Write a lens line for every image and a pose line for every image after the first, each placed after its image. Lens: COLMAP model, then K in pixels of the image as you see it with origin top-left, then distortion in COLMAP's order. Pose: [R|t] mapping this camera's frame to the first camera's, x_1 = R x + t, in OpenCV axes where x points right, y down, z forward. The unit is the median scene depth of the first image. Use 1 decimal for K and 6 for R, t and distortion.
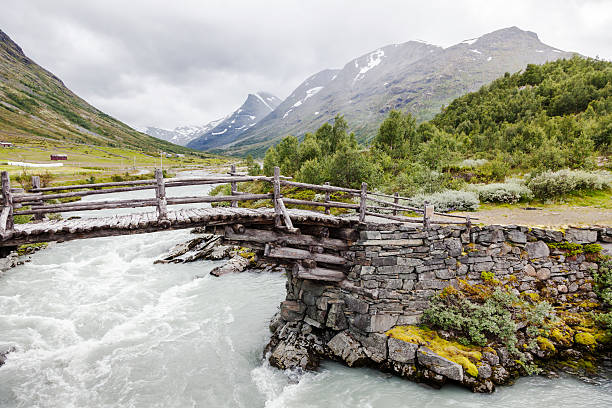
lens RADIAL K [[400.1, 0, 306.4], [0, 400.1, 202.6], [0, 0, 1]] dist [0.003157, -0.000251]
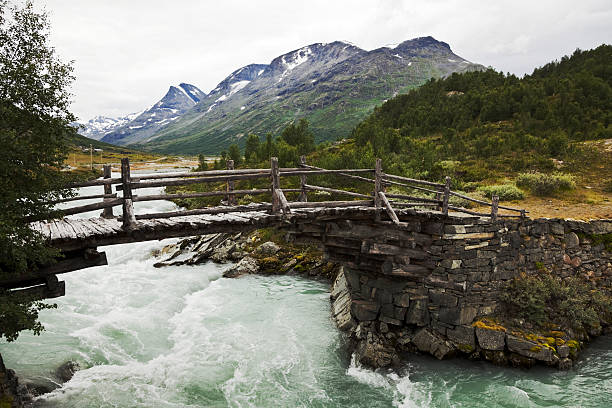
lens RADIAL K [[417.1, 0, 306.0], [0, 417.1, 204.0], [0, 0, 1]] dist [-0.120598, 0.091814]
pose [[0.981137, -0.004500, 0.193260, -0.364556], [0.003589, 0.999981, 0.005064, 0.010672], [-0.193280, -0.004274, 0.981134, 0.057991]]
